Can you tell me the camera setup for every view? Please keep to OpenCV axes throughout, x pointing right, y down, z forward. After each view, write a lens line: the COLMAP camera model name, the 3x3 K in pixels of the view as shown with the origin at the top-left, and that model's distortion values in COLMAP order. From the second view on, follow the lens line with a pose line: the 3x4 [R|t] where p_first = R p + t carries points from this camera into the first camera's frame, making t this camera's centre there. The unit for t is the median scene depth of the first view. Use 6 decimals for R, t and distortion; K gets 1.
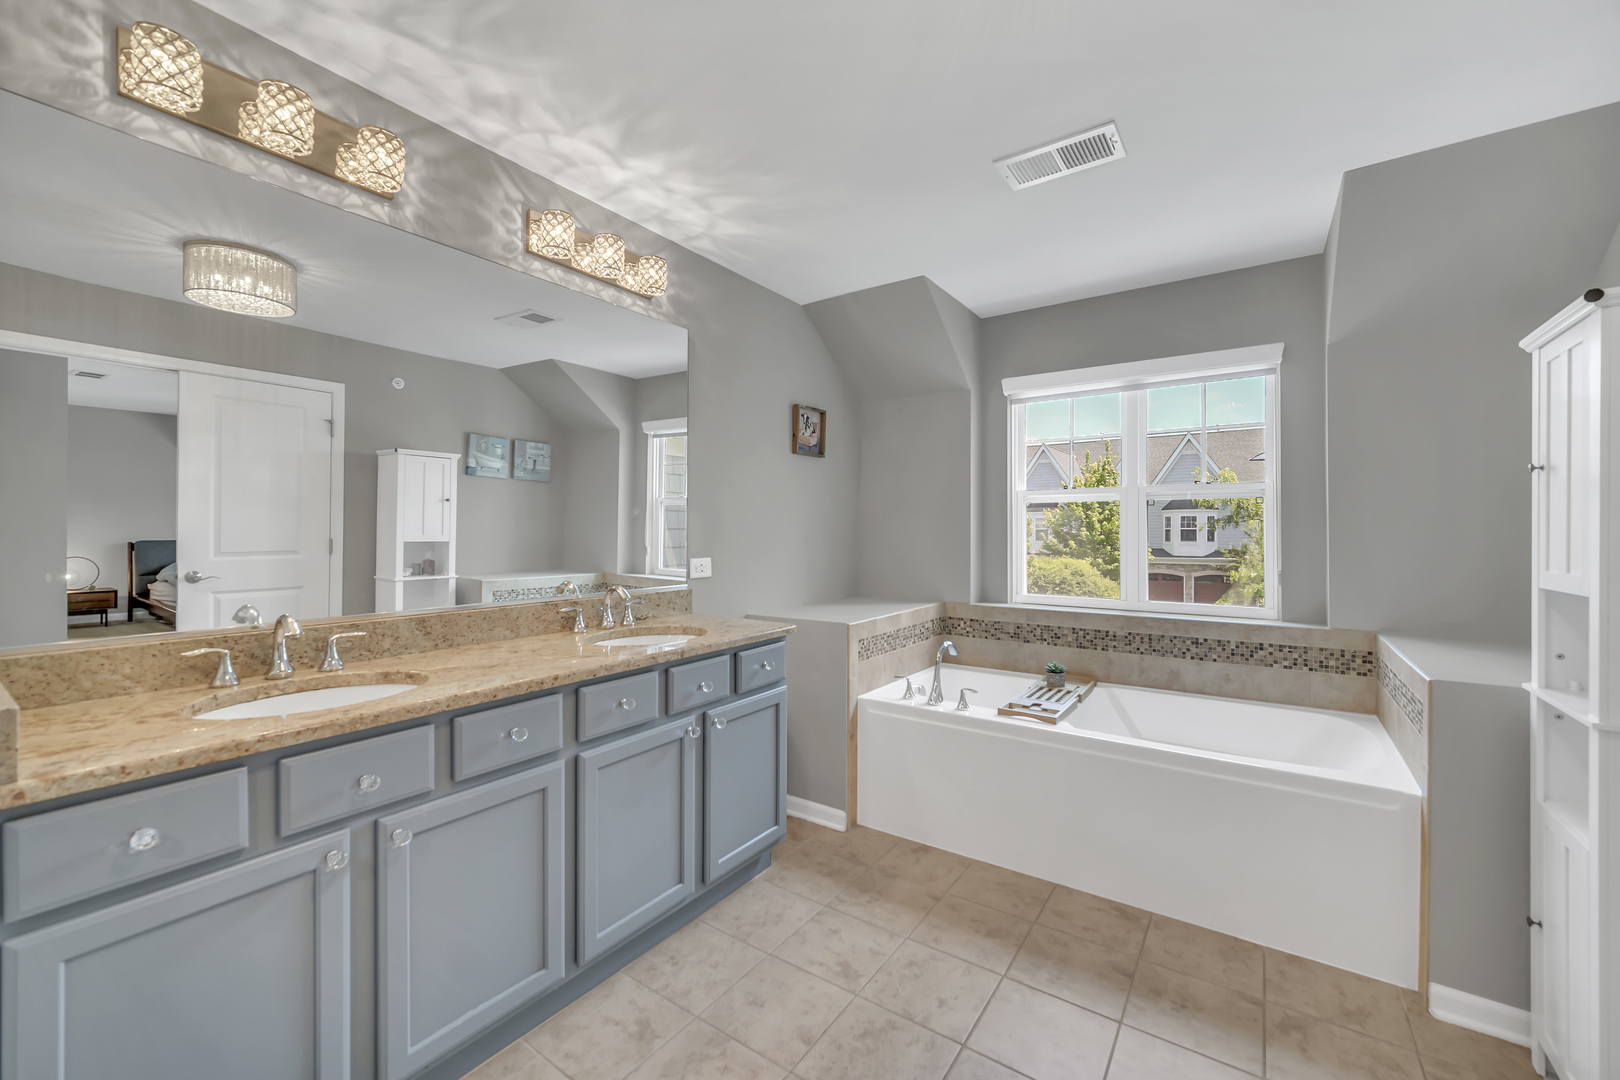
lens RADIAL K [[651.1, 0, 809.8], [0, 651.1, 531.5], [0, 0, 1]] dist [0.001726, 0.000465]
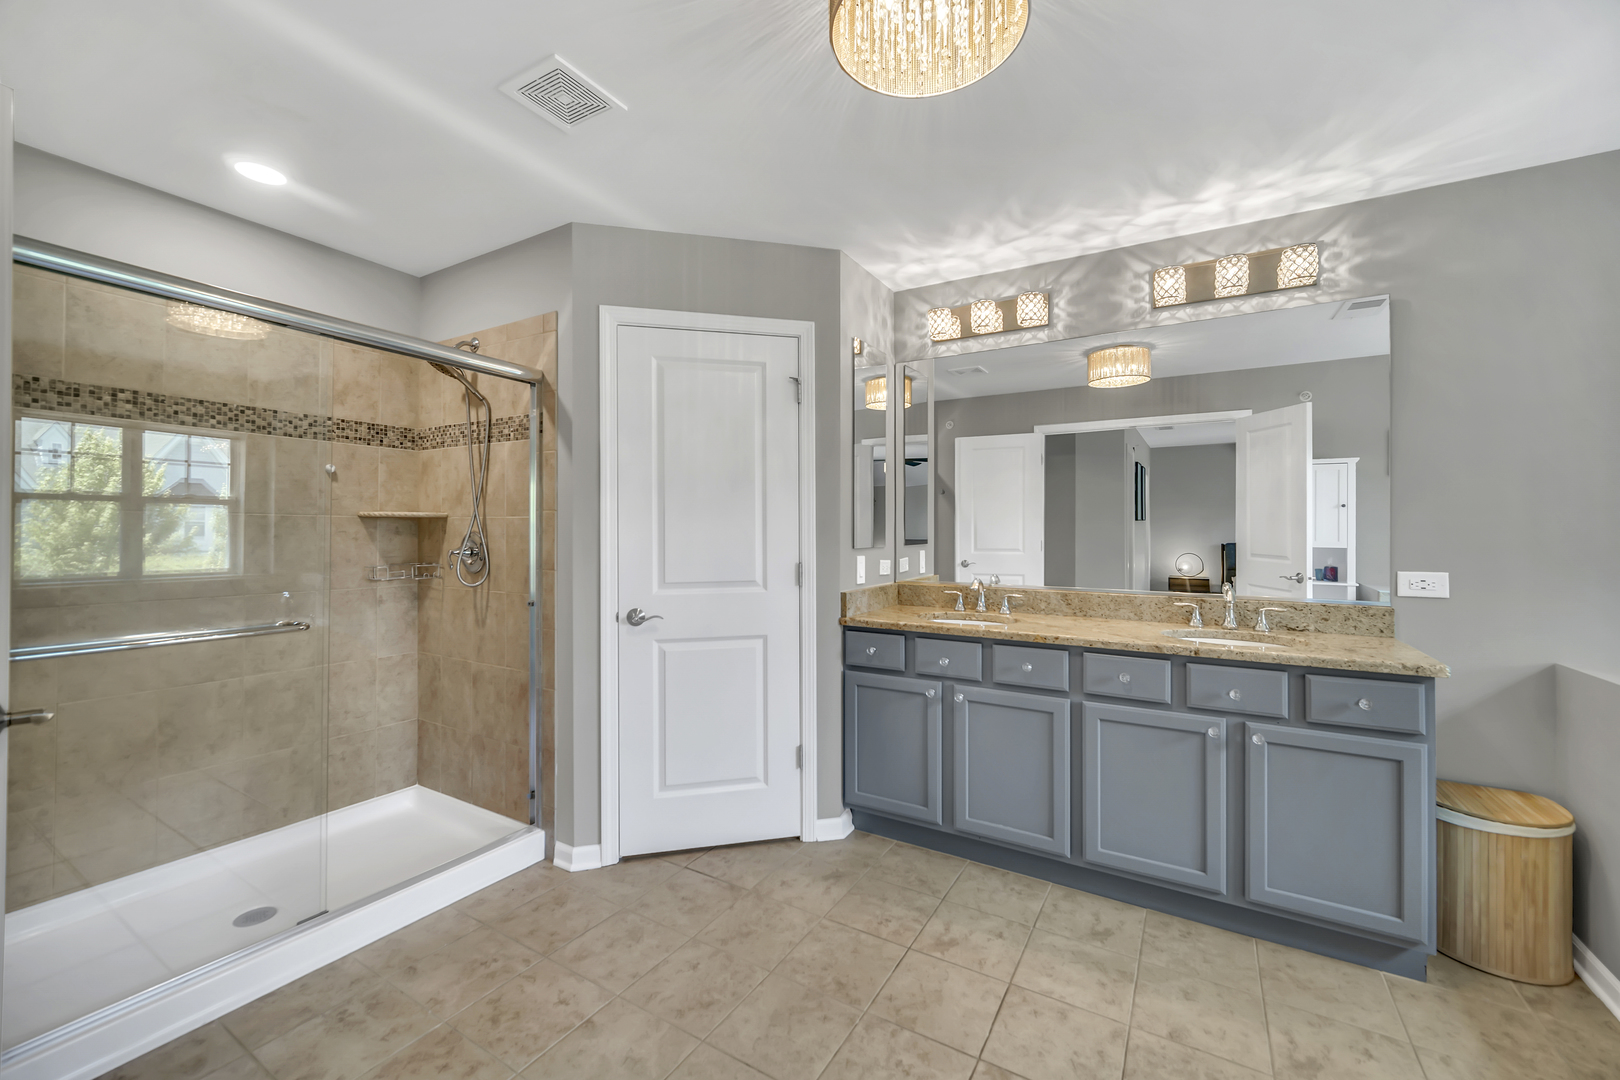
lens RADIAL K [[651.1, 0, 809.8], [0, 651.1, 531.5], [0, 0, 1]] dist [0.001726, 0.000465]
pose [[0.062783, -0.001551, -0.998026, 0.785096], [-0.007186, 0.999972, -0.002006, -0.001705], [0.998001, 0.007298, 0.062770, 0.289237]]
